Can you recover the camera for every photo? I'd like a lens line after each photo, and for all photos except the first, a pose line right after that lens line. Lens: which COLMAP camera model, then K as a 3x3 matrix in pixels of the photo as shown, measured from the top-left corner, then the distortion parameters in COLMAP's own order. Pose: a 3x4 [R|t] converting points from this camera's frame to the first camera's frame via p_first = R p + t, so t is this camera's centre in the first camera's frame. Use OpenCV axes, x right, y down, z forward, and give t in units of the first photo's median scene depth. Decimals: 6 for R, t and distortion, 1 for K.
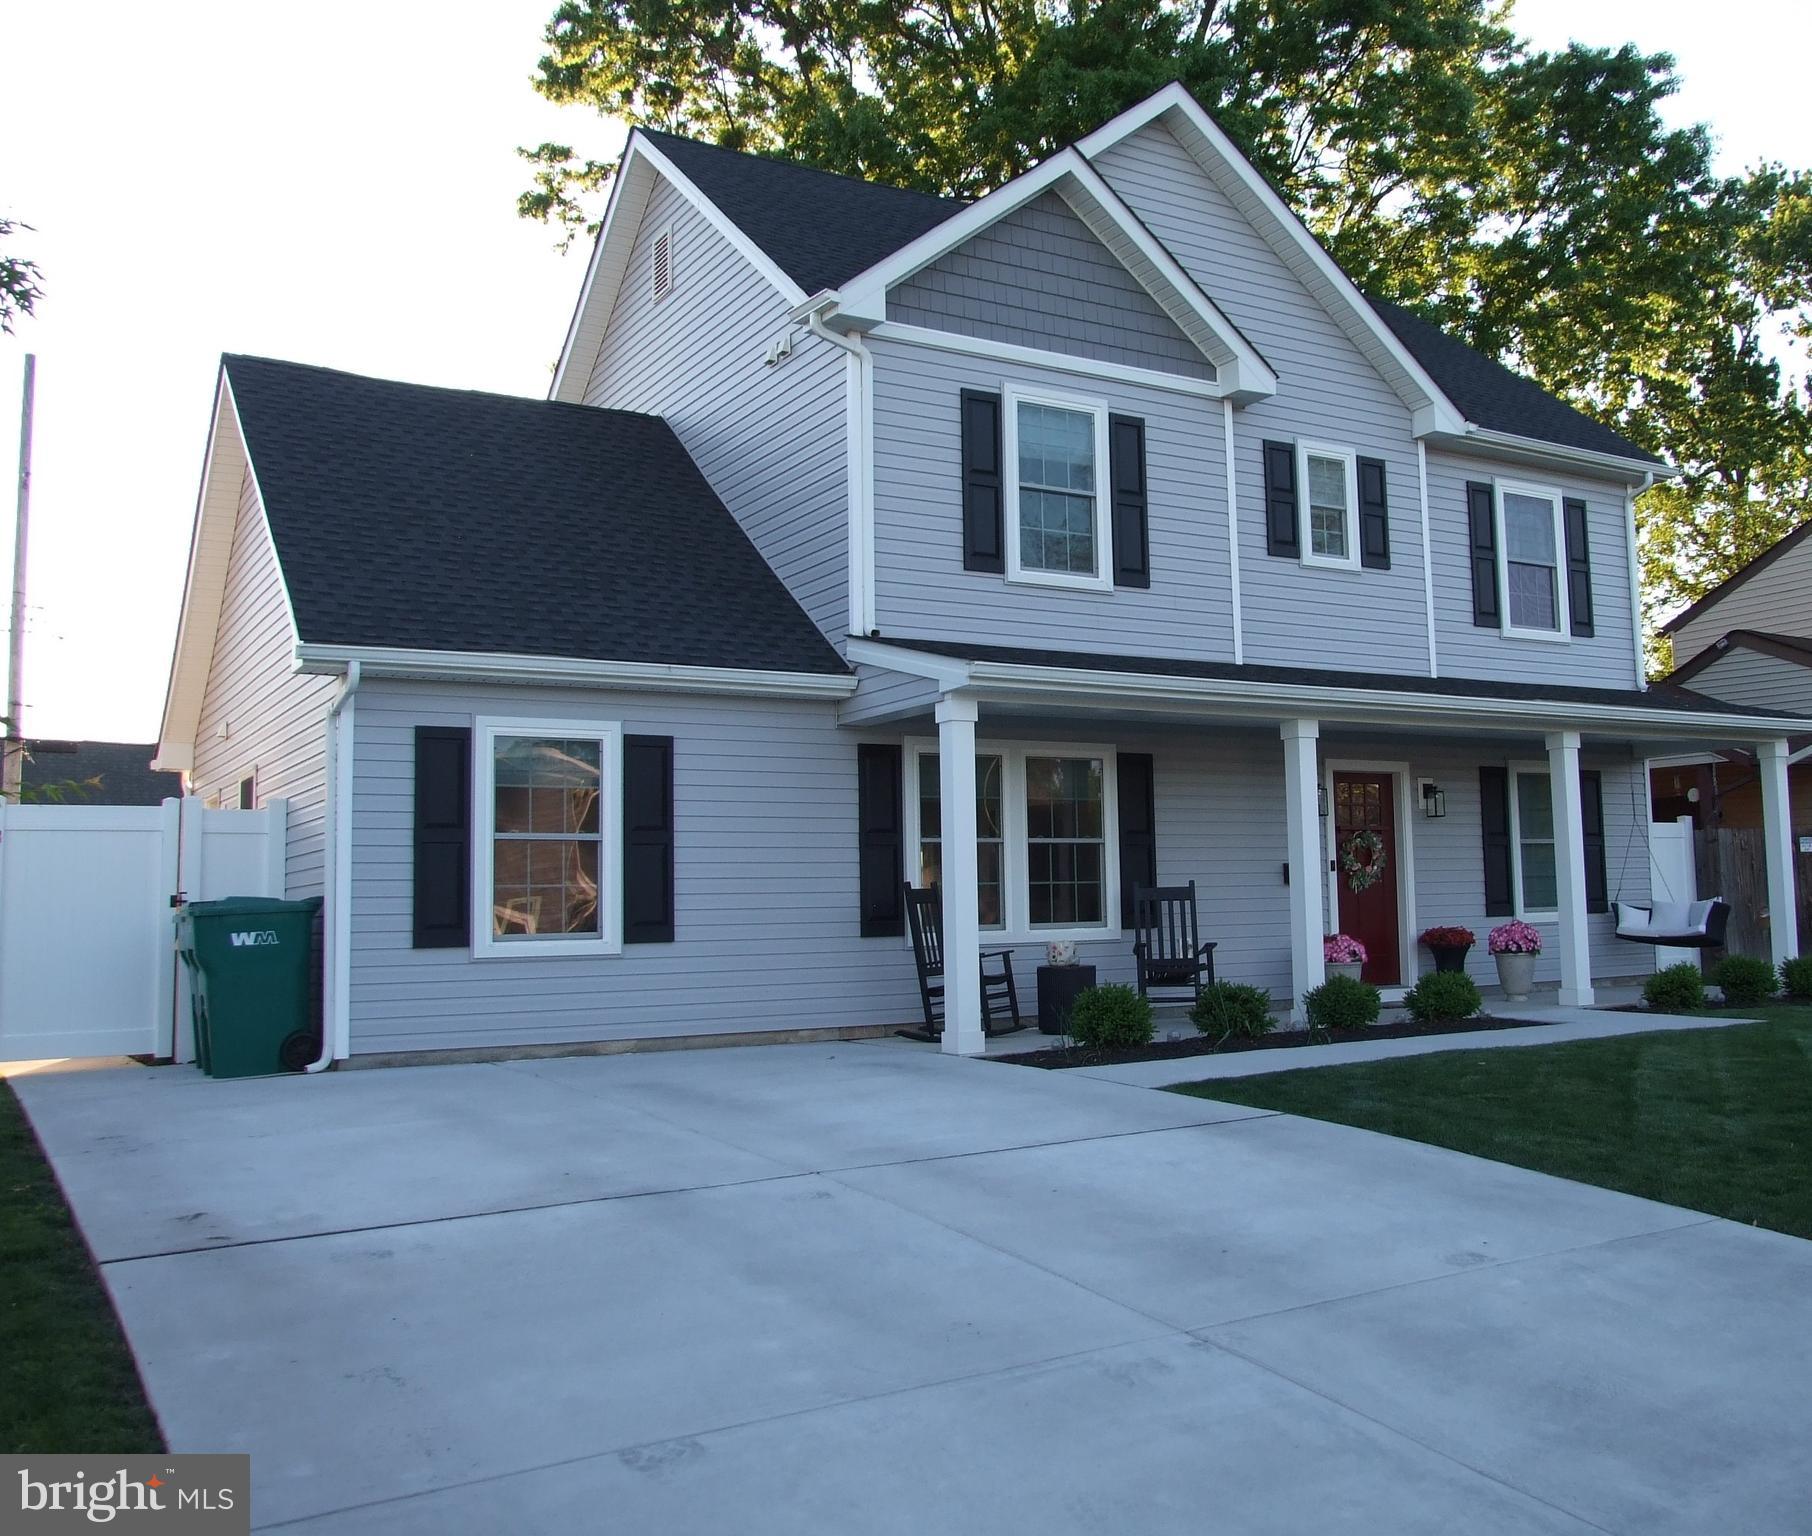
lens RADIAL K [[1725.5, 0, 910.5], [0, 1725.5, 731.7], [0, 0, 1]] dist [-0.052280, 0.003936]
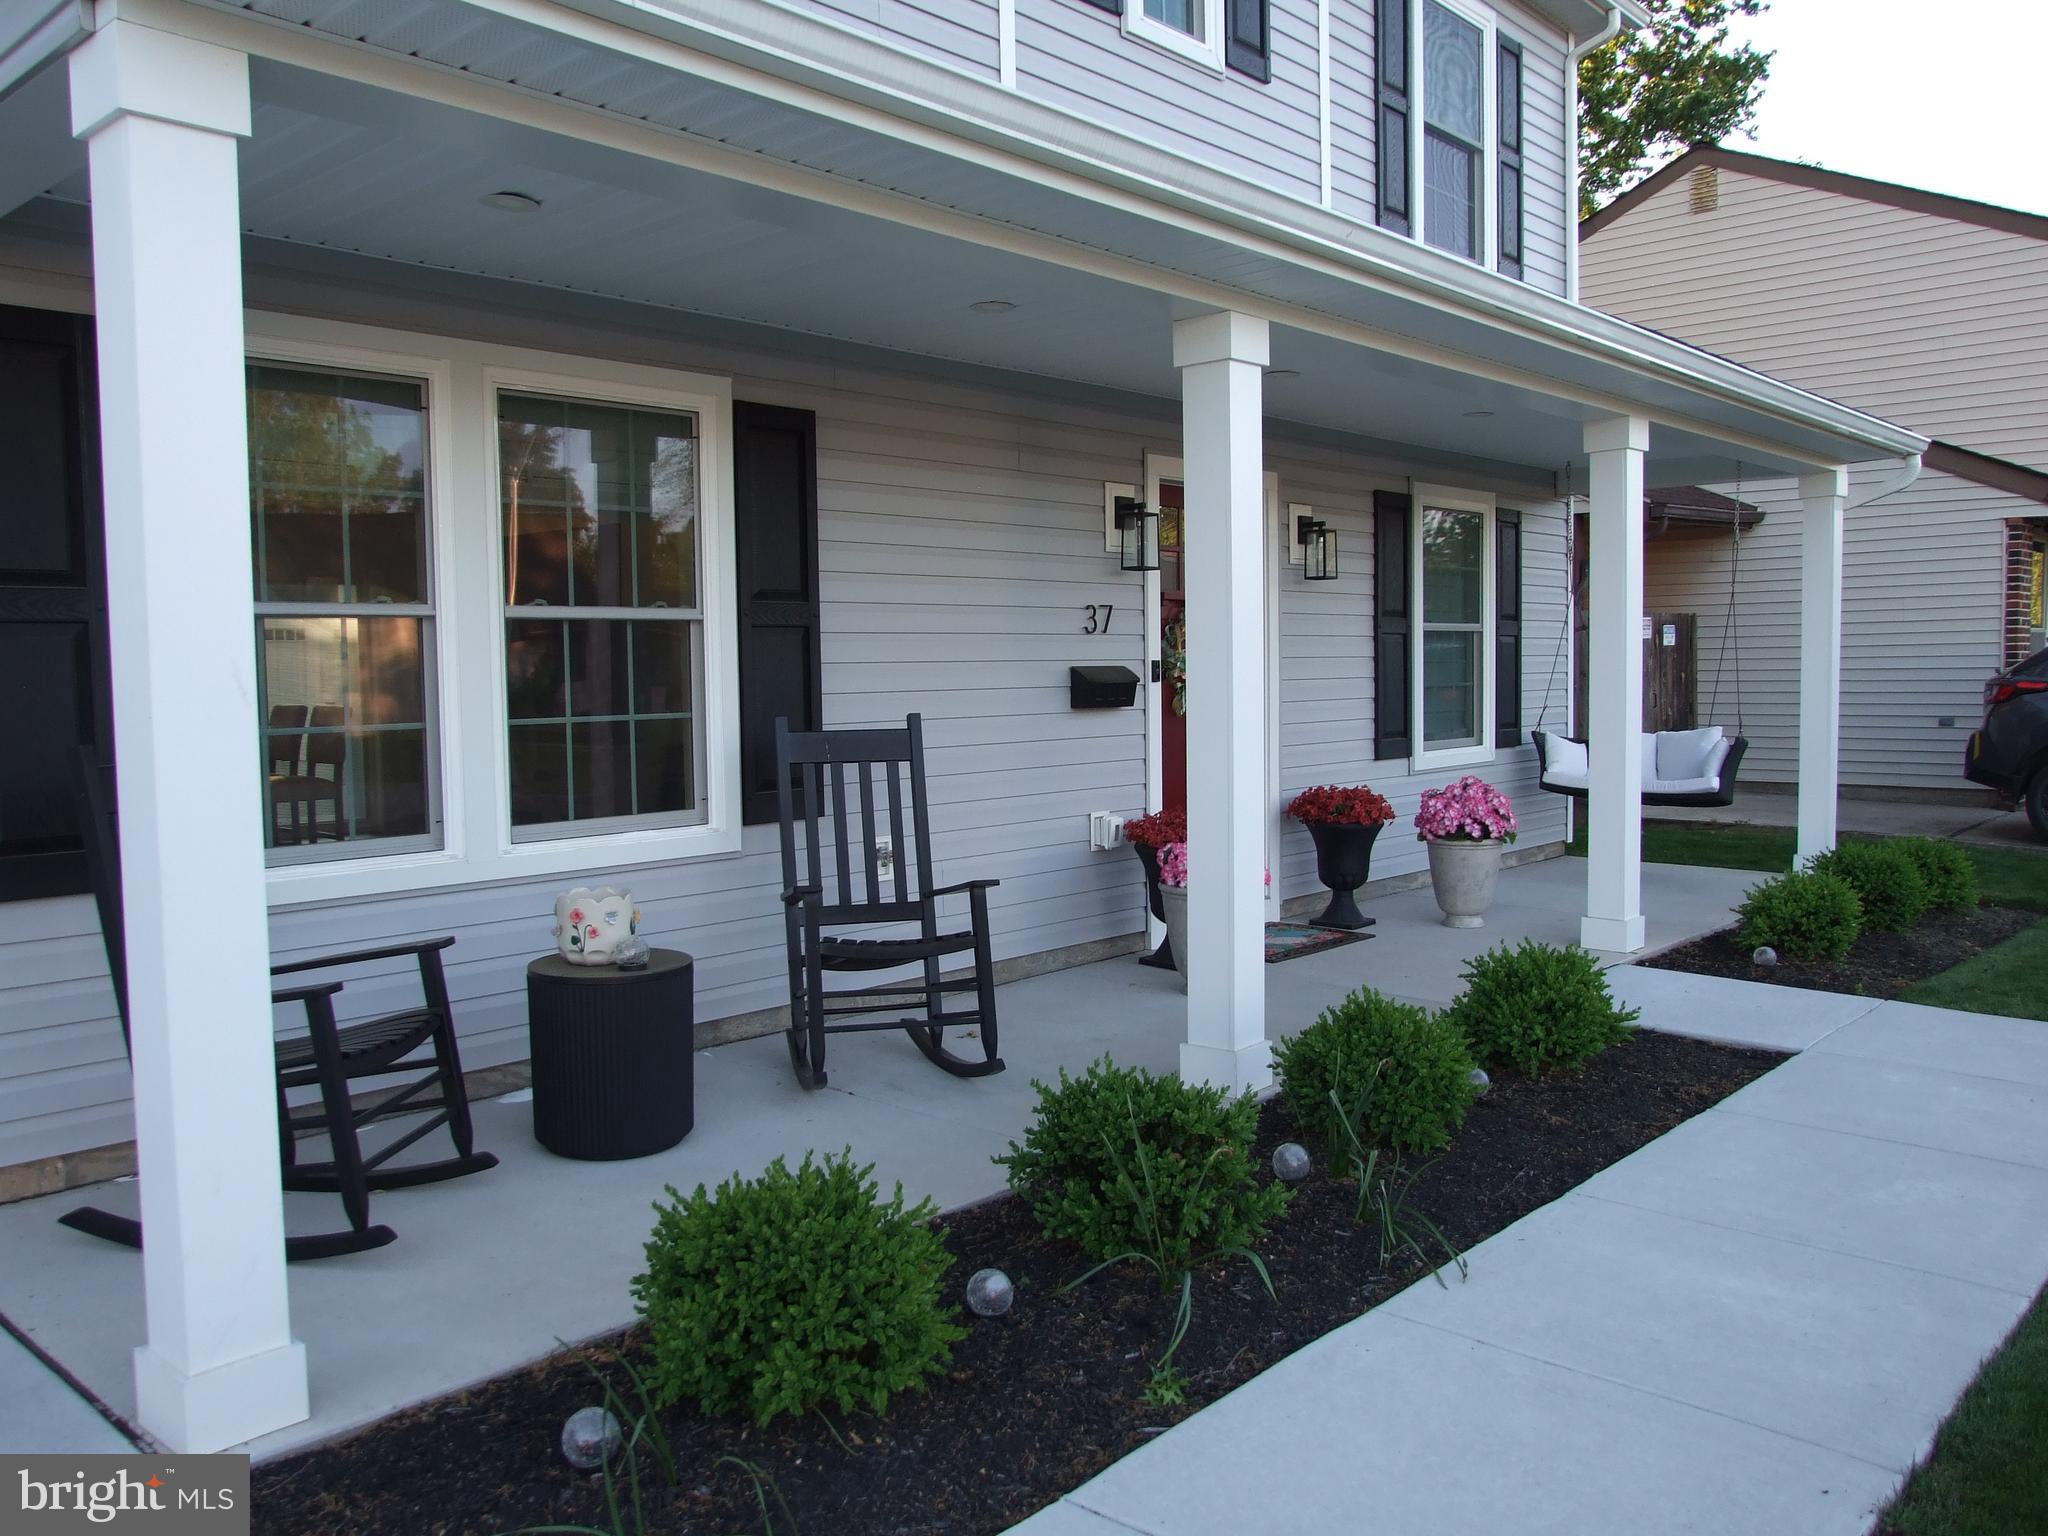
lens RADIAL K [[1695.8, 0, 1024.5], [0, 1695.8, 774.7], [0, 0, 1]] dist [-0.075892, 0.098485]
pose [[0.944017, -0.015697, 0.329524, 0.051531], [-0.037140, 0.987461, 0.153435, 0.036020], [-0.327800, -0.157083, 0.931596, 0.590557]]
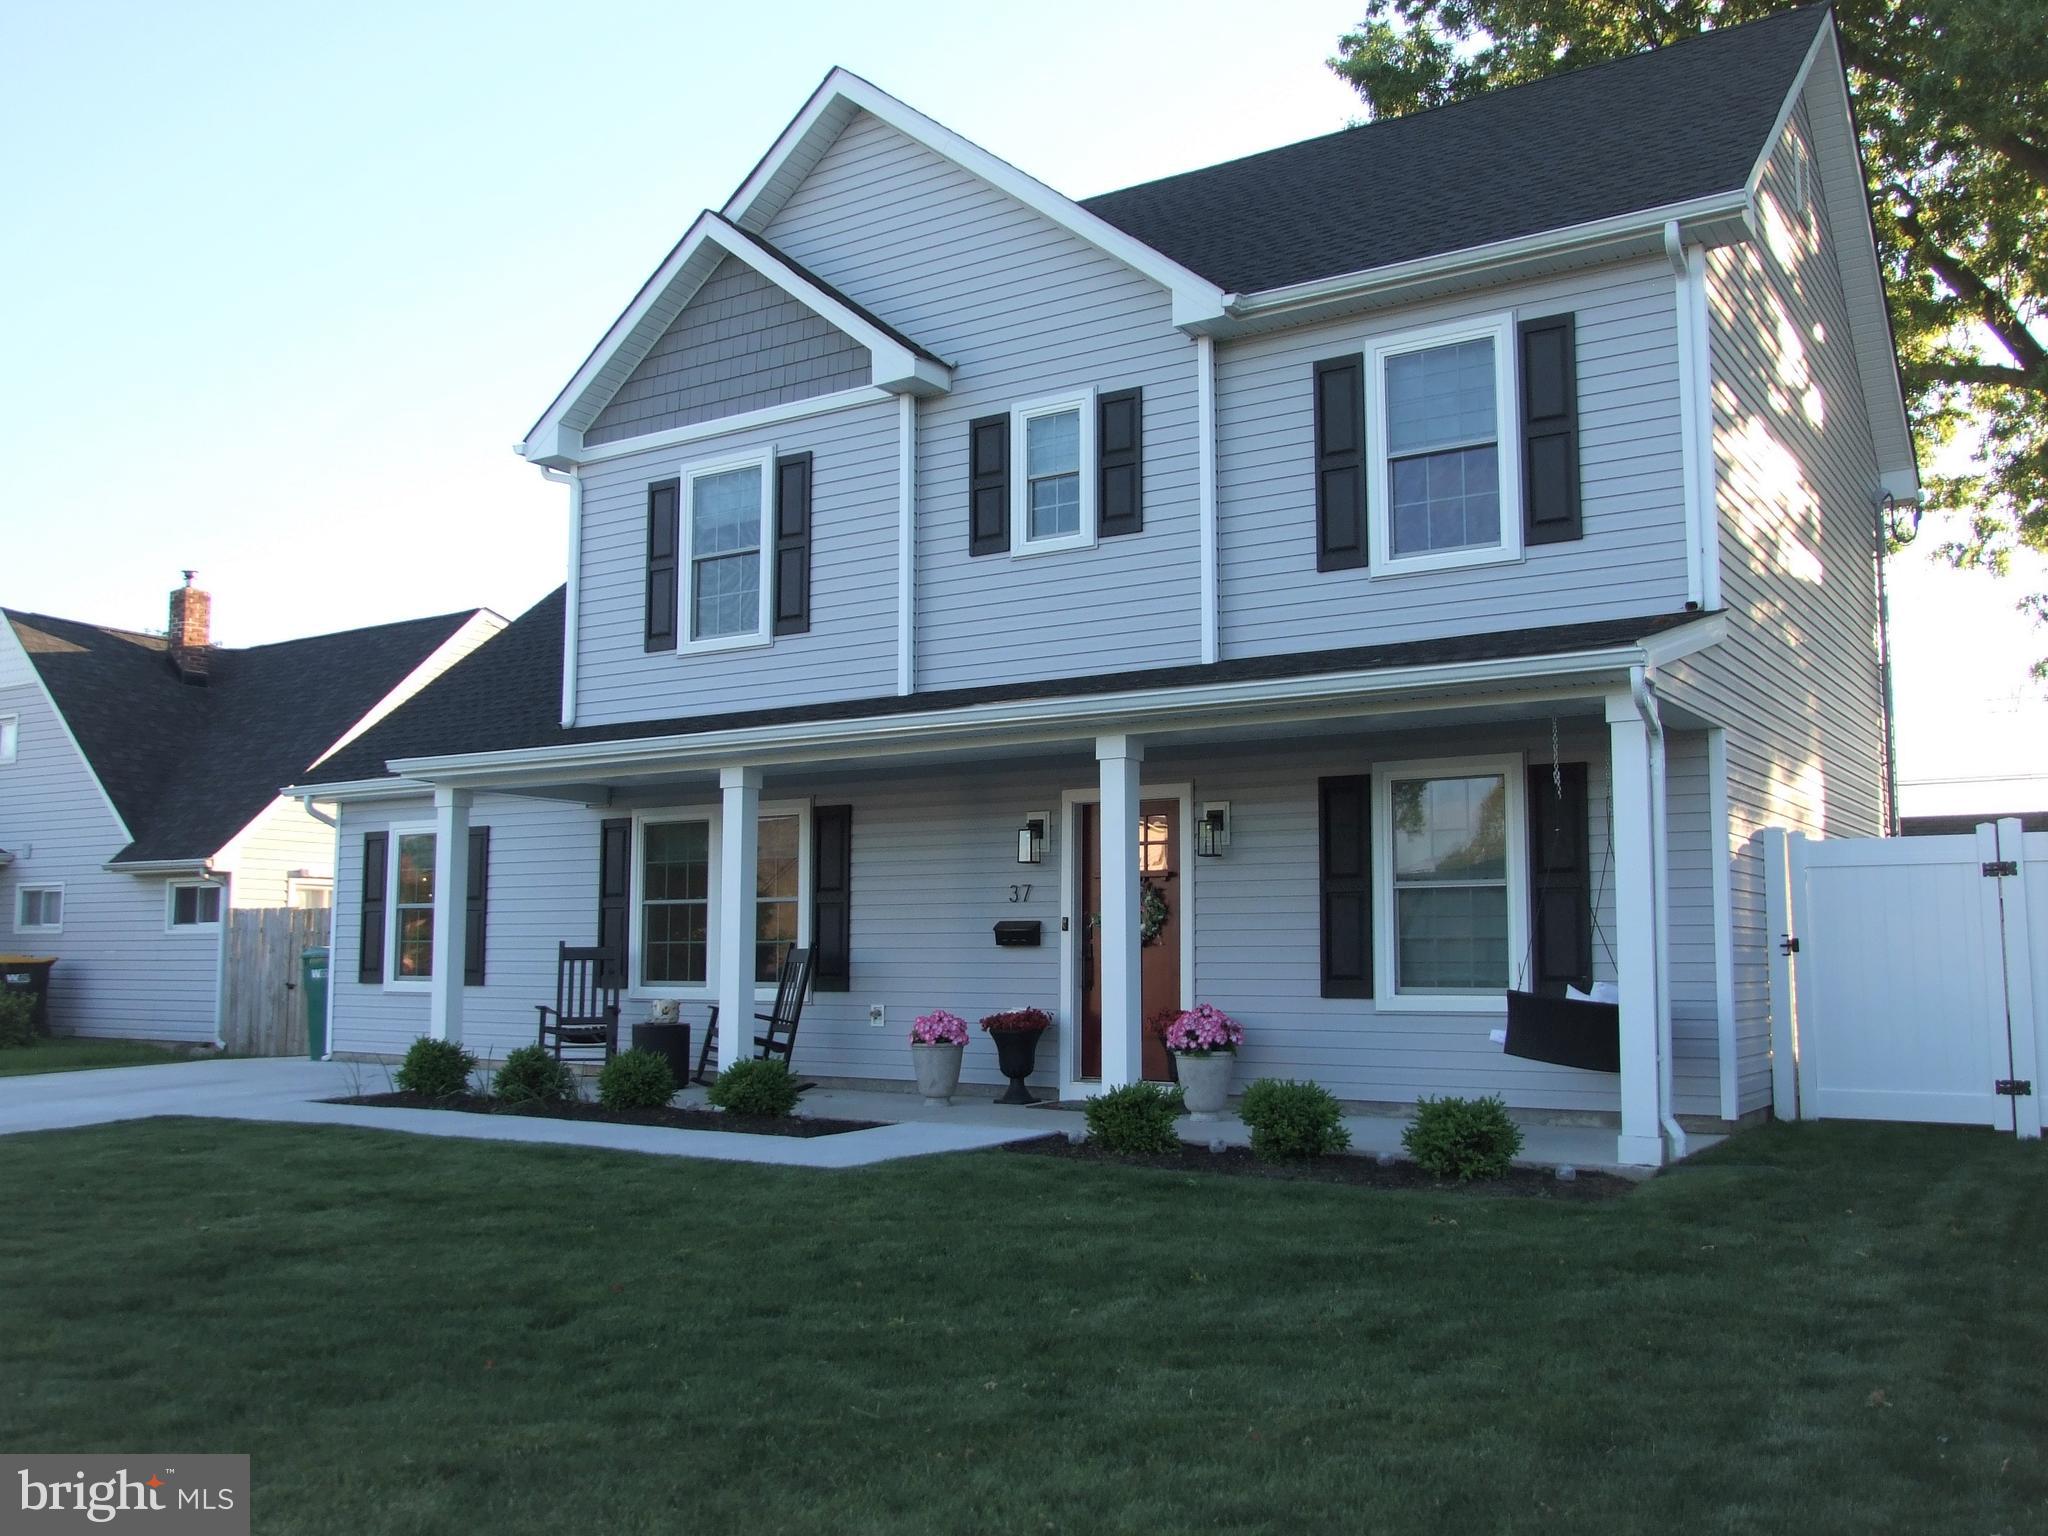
lens RADIAL K [[1751.3, 0, 1023.2], [0, 1751.3, 771.9], [0, 0, 1]] dist [-0.007328, -0.004659]
pose [[0.438612, -0.077157, -0.895358, 1.033689], [0.078903, 0.995766, -0.047157, 0.047504], [0.895206, -0.049963, 0.442843, 0.671974]]
